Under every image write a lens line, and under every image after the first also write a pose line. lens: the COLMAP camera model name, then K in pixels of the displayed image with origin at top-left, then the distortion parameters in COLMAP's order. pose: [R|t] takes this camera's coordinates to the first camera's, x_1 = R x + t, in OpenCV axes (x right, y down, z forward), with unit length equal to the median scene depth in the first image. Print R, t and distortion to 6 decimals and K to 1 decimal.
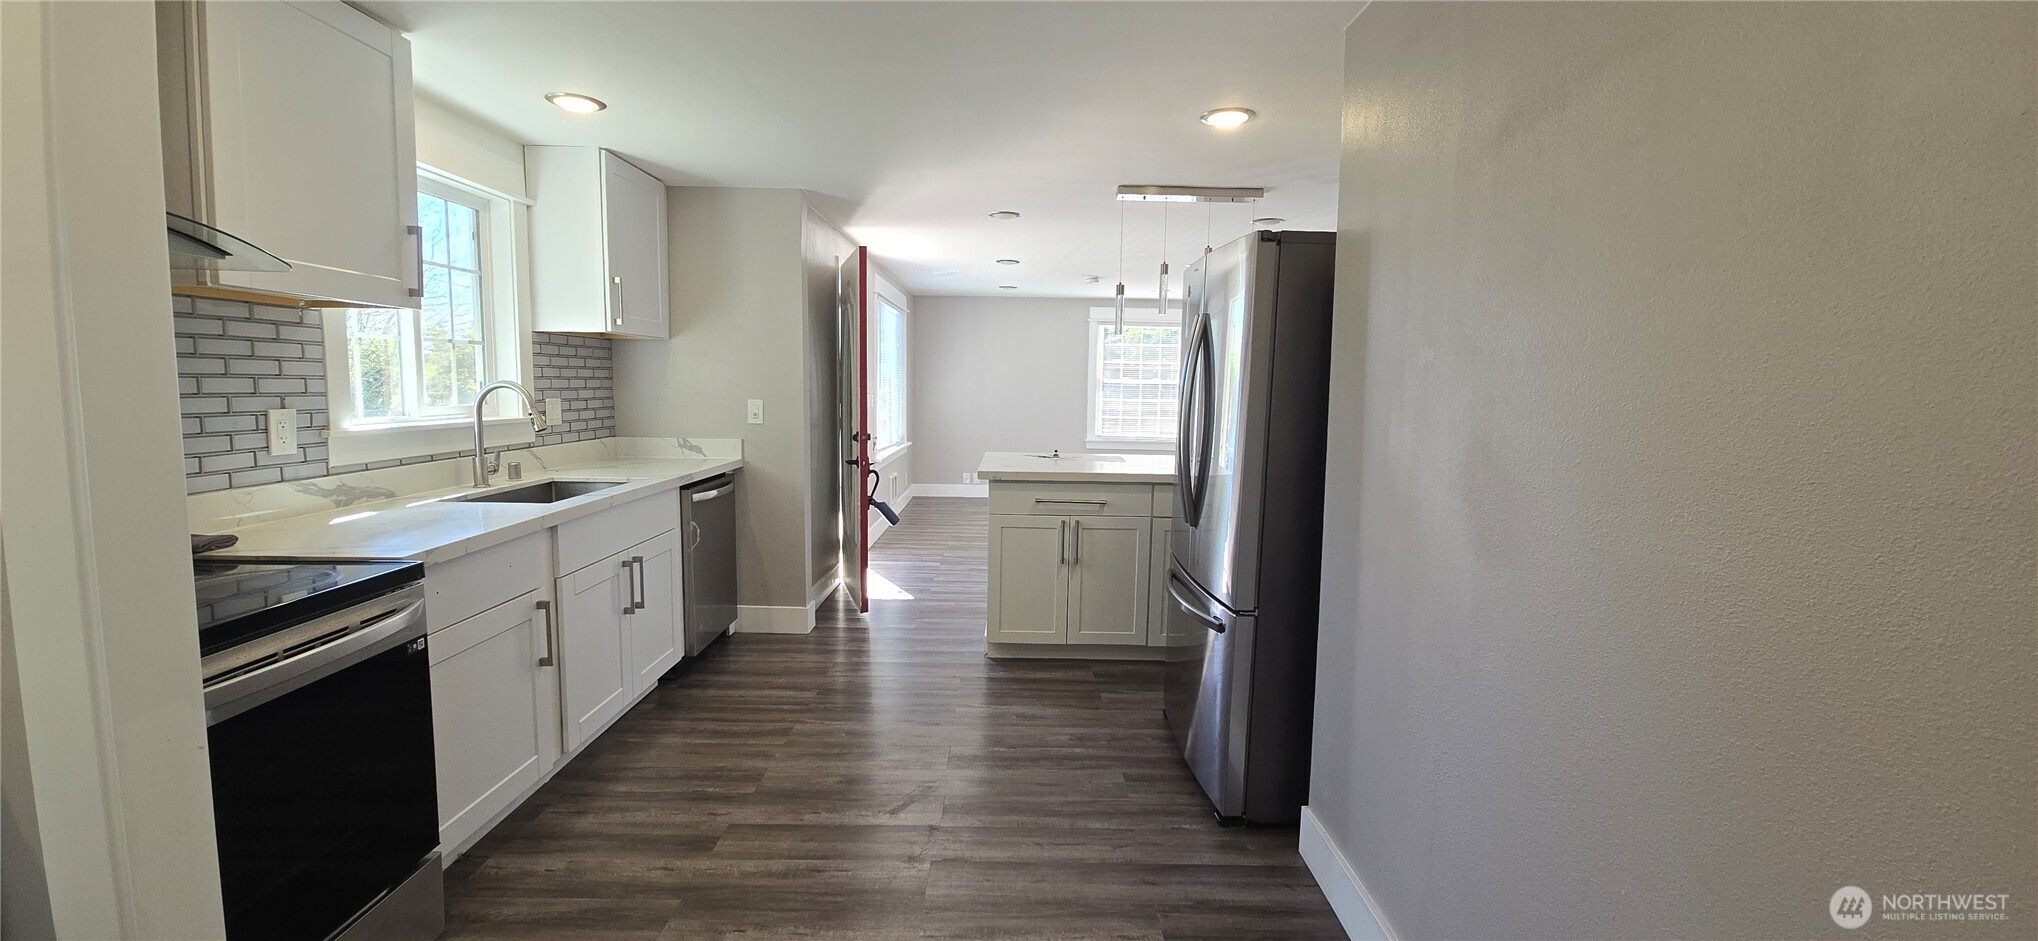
lens RADIAL K [[829.1, 0, 1023.5], [0, 829.1, 468.0], [0, 0, 1]] dist [0.013040, -0.011025]
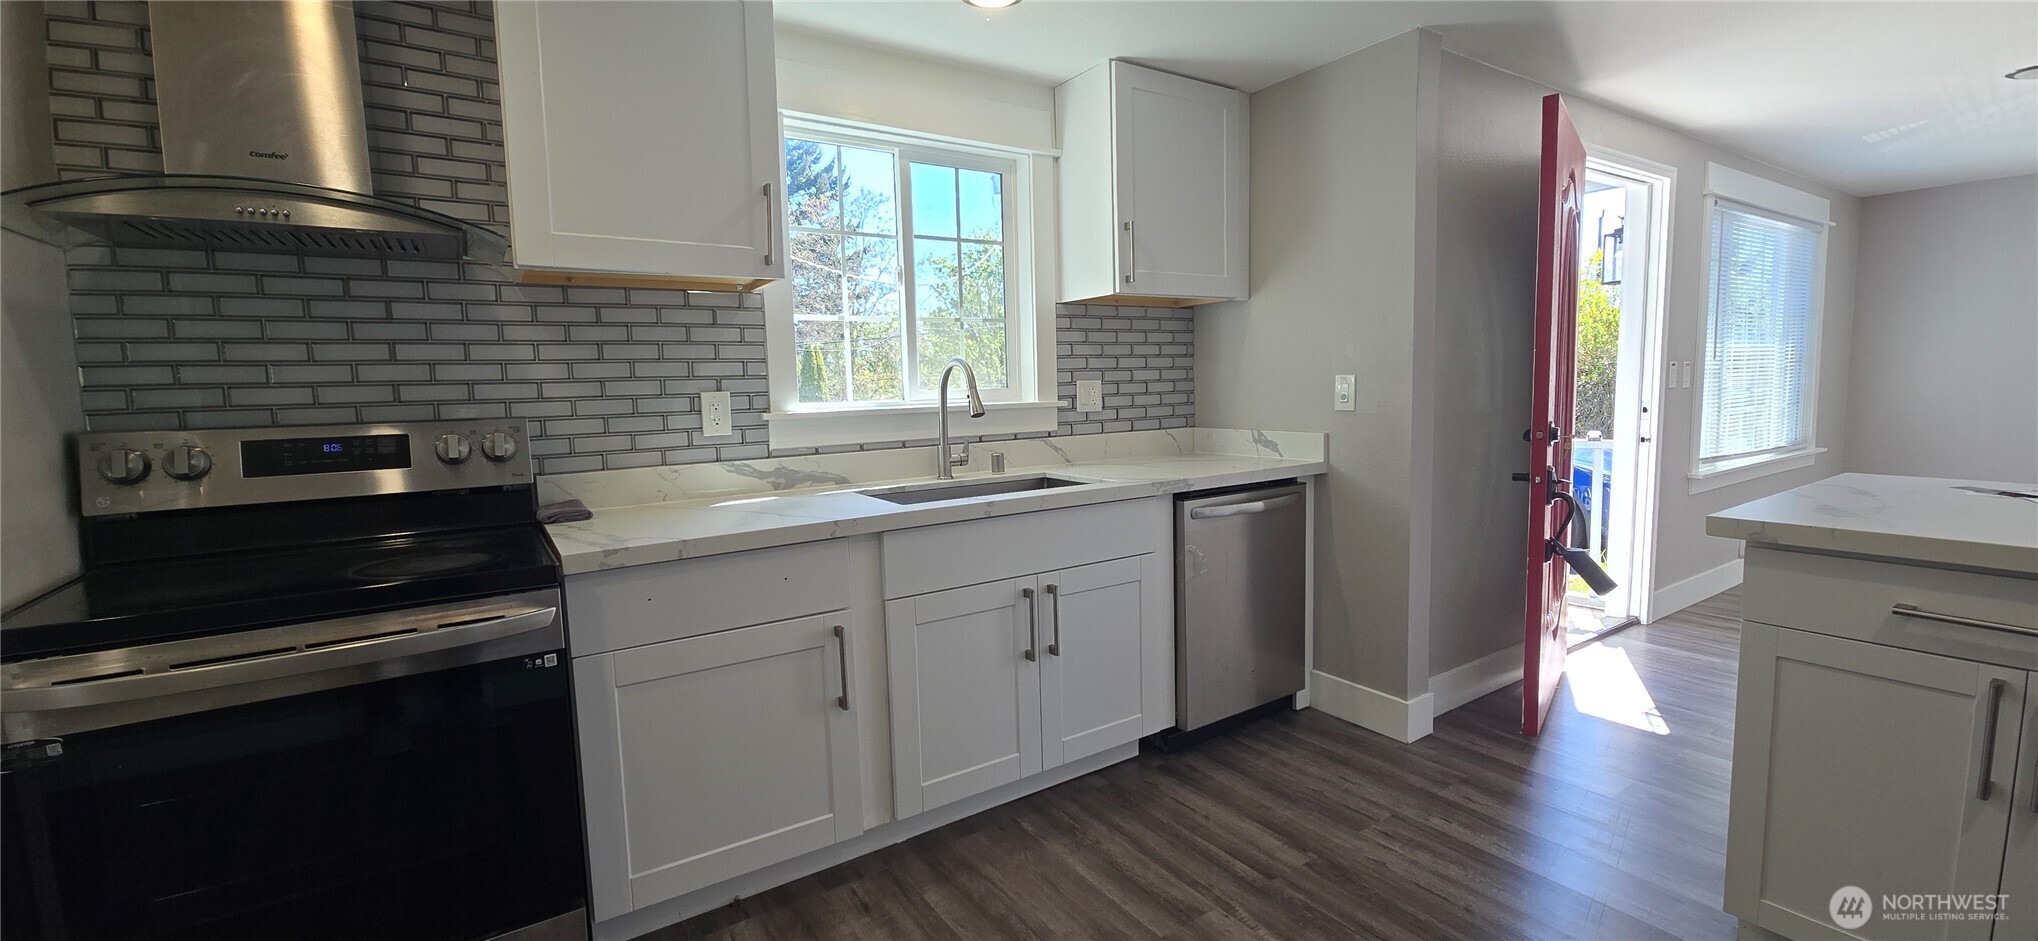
lens RADIAL K [[821.1, 0, 1069.6], [0, 821.1, 463.5], [0, 0, 1]] dist [0.001072, -0.000167]
pose [[0.543402, 0.051663, -0.837881, 0.175118], [-0.051478, 0.998277, 0.028167, -0.027297], [0.837893, 0.027827, 0.545125, 0.675811]]
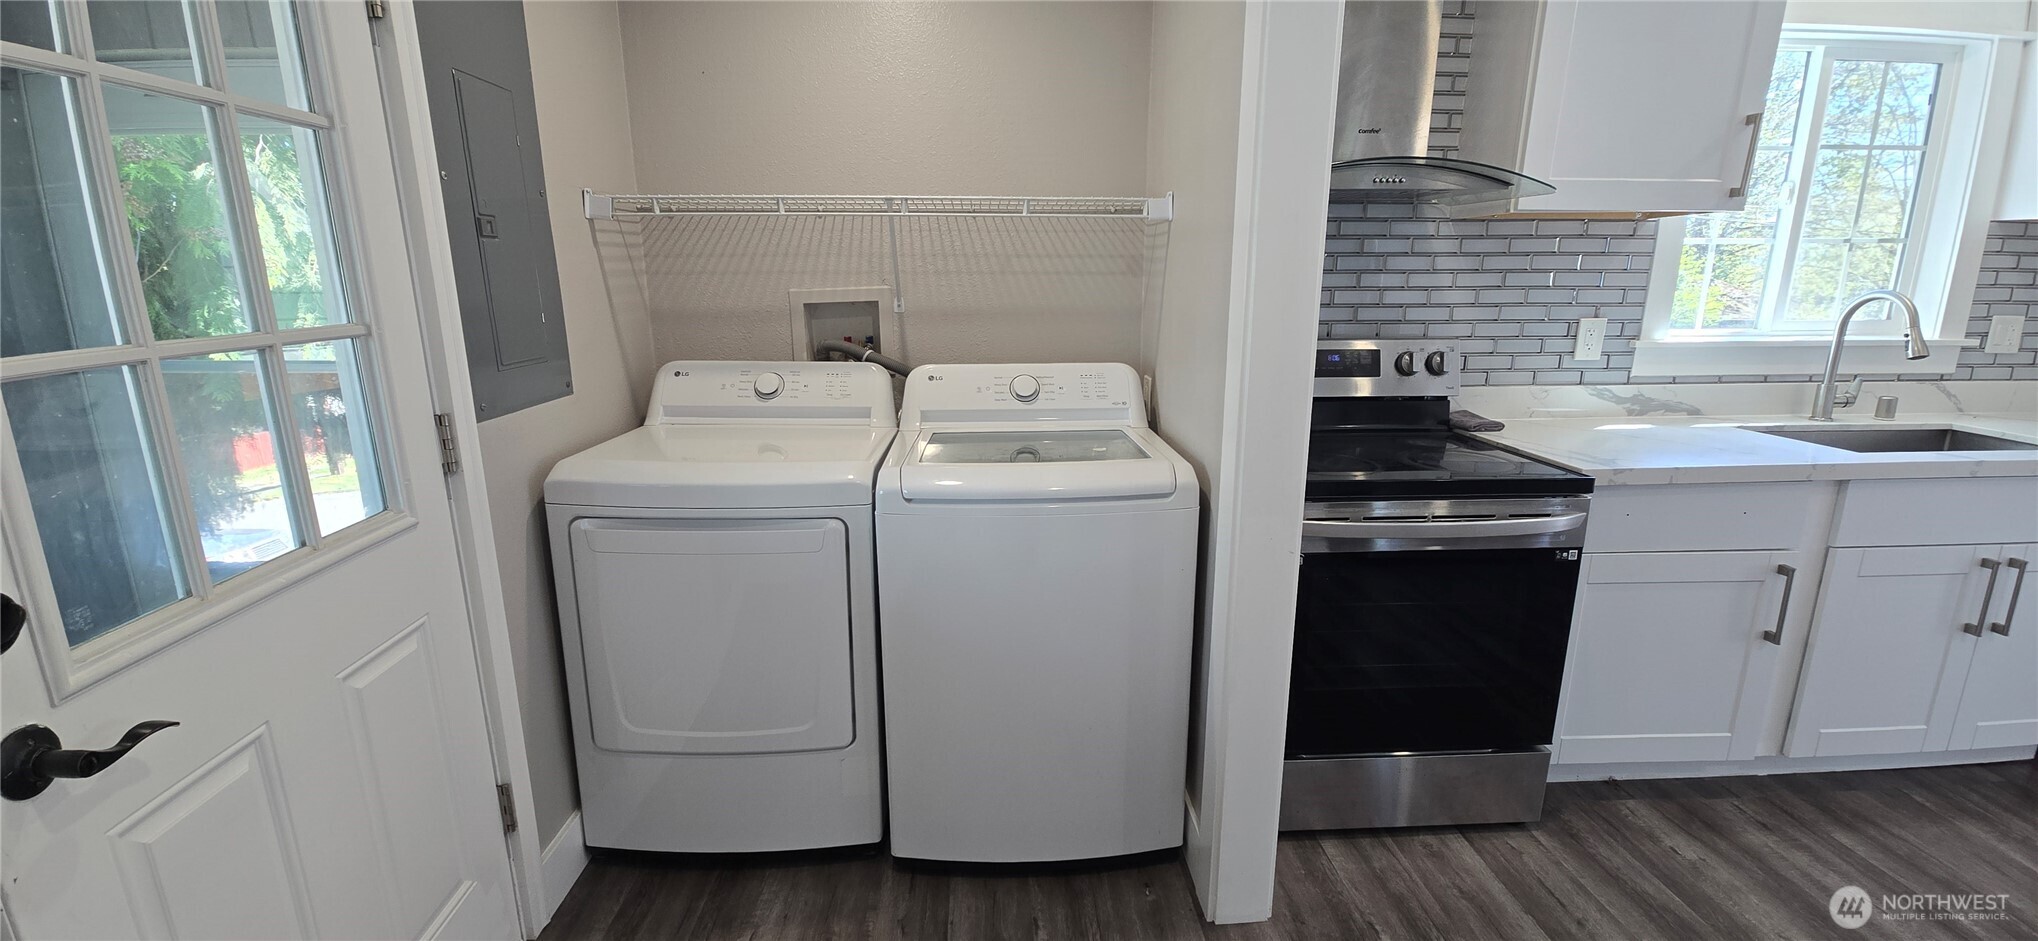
lens RADIAL K [[829.1, 0, 1023.5], [0, 829.1, 468.0], [0, 0, 1]] dist [0.013040, -0.011025]
pose [[0.025625, 0.210673, -0.977221, 0.163133], [-0.097930, 0.973369, 0.207275, -0.026818], [0.994863, 0.090388, 0.045574, 0.186463]]
